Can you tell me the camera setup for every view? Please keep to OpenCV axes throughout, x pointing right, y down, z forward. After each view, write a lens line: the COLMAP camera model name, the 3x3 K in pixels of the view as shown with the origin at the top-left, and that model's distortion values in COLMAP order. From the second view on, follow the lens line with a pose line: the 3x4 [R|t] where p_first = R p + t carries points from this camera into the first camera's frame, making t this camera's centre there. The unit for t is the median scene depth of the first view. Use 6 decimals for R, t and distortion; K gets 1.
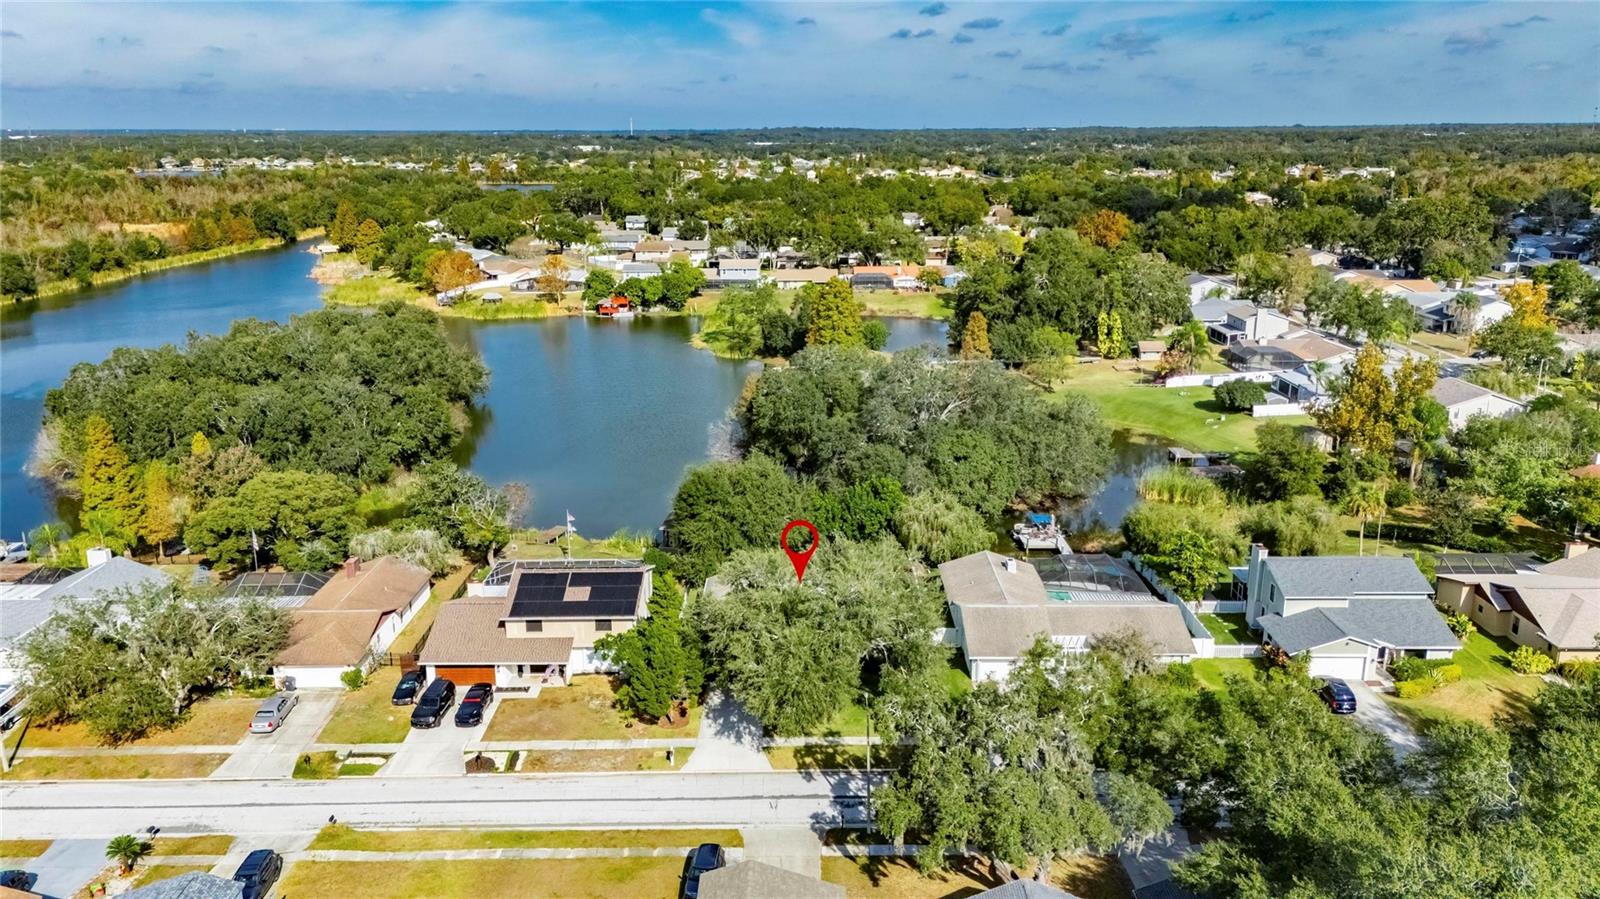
lens RADIAL K [[1171.3, 0, 811.8], [0, 1171.3, 448.6], [0, 0, 1]] dist [0.062671, -0.053922]
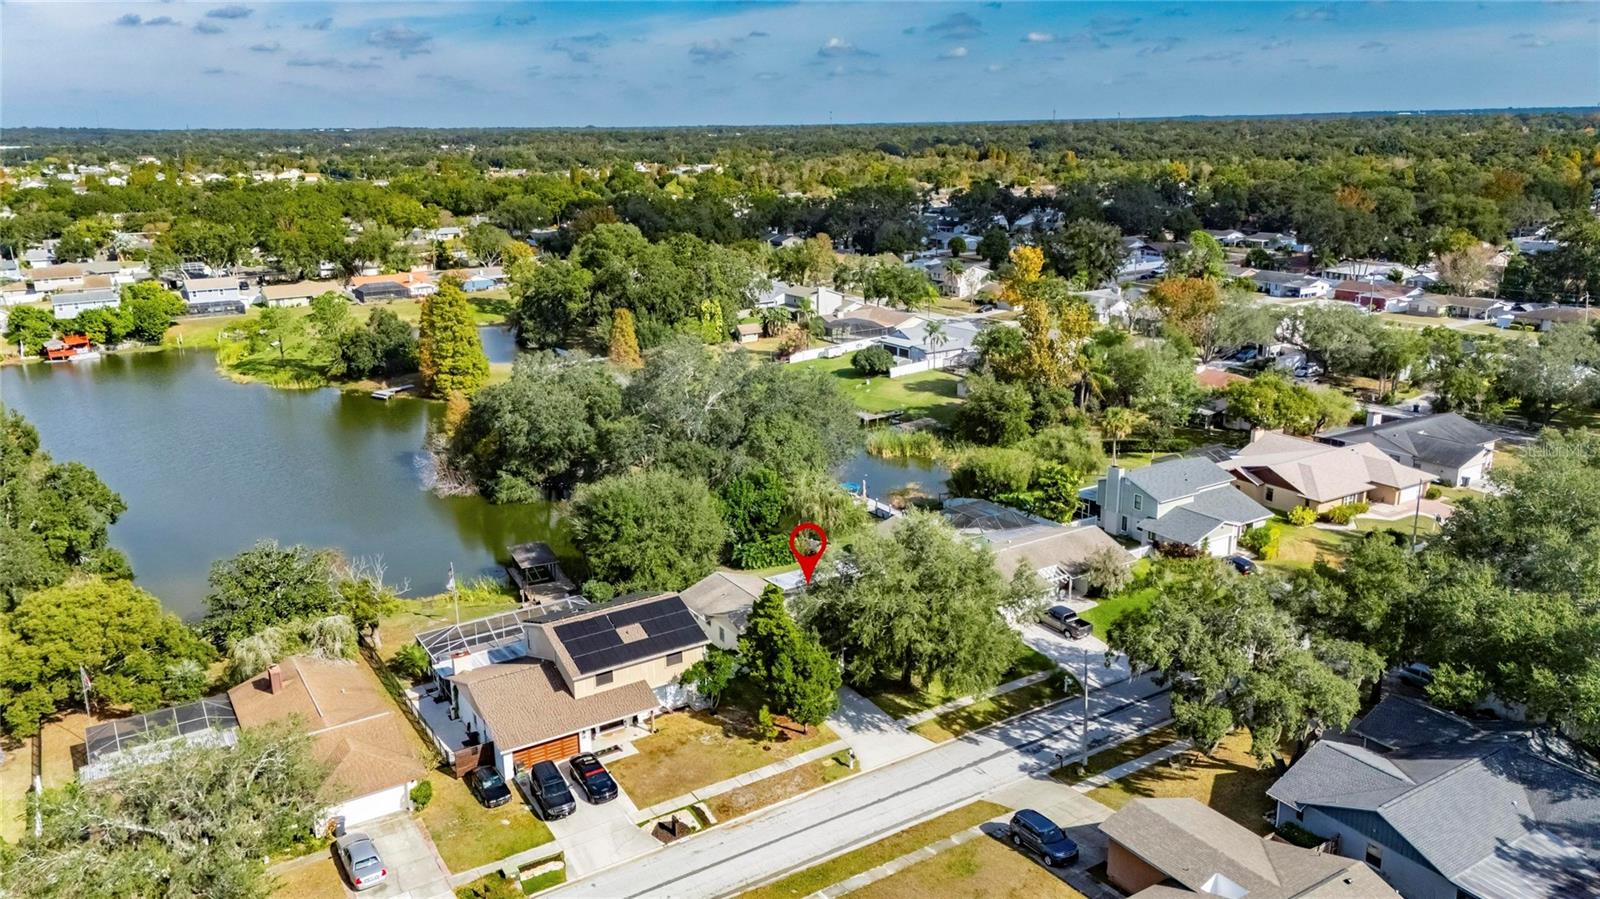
lens RADIAL K [[1171.3, 0, 808.7], [0, 1171.3, 447.6], [0, 0, 1]] dist [0.062671, -0.053922]
pose [[0.845466, -0.149199, 0.512765, -0.438327], [0.149788, 0.987890, 0.040470, -0.028116], [-0.512593, 0.042590, 0.857575, 0.122249]]
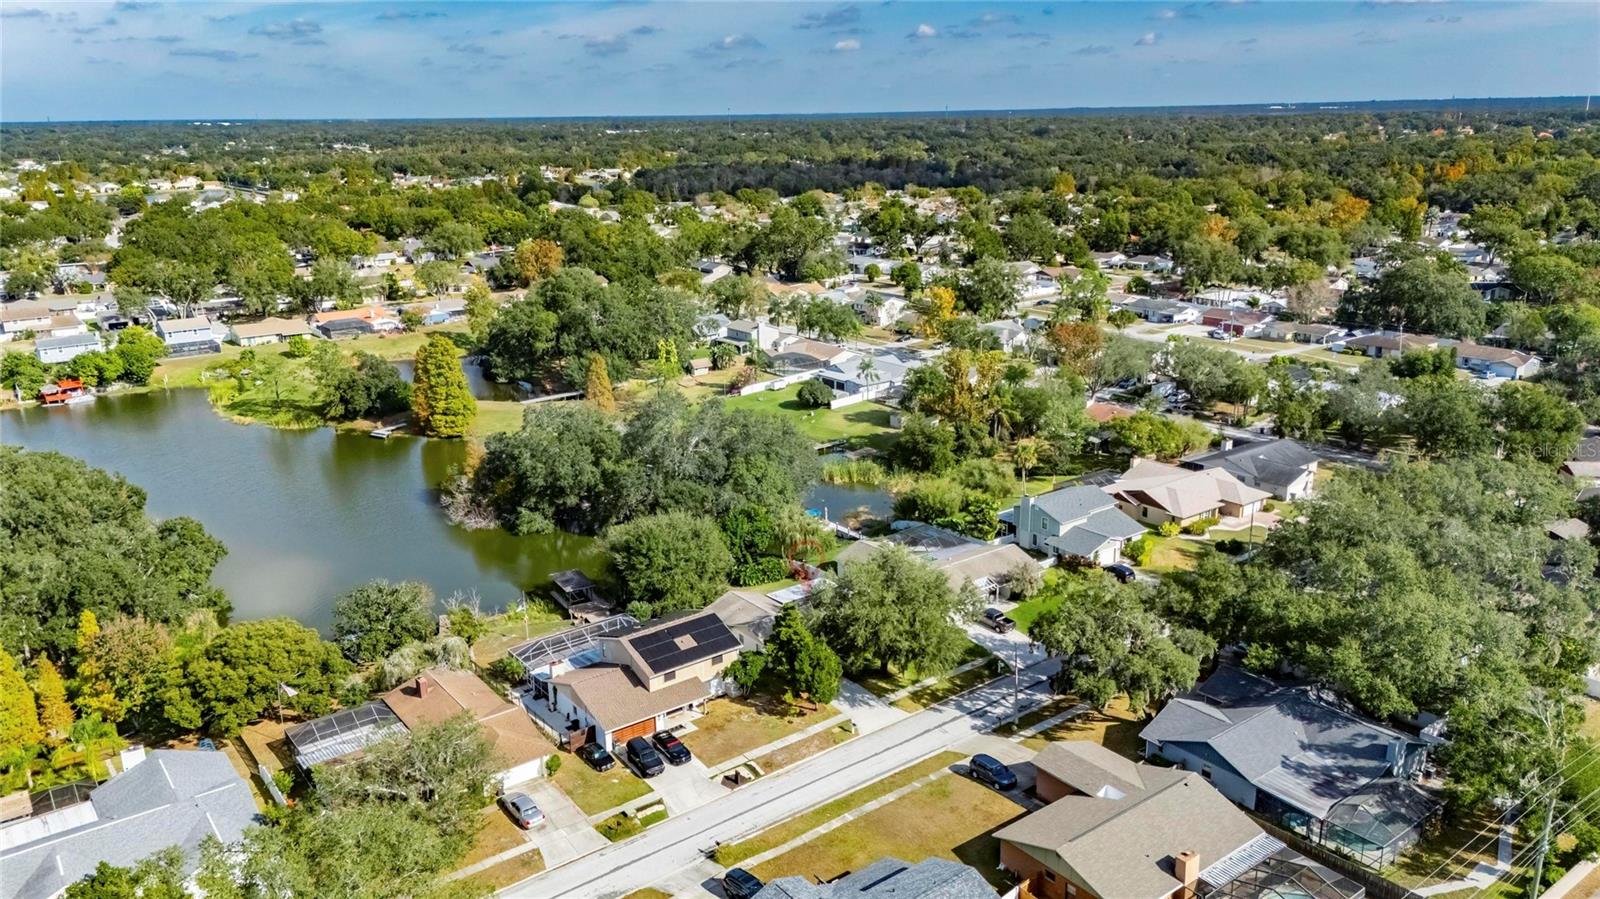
lens RADIAL K [[1171.3, 0, 808.4], [0, 1171.3, 441.6], [0, 0, 1]] dist [0.062671, -0.053922]
pose [[0.796267, -0.170139, 0.580527, -0.643587], [0.169297, 0.983963, 0.056164, -0.108000], [-0.580773, 0.053560, 0.812302, -0.069435]]
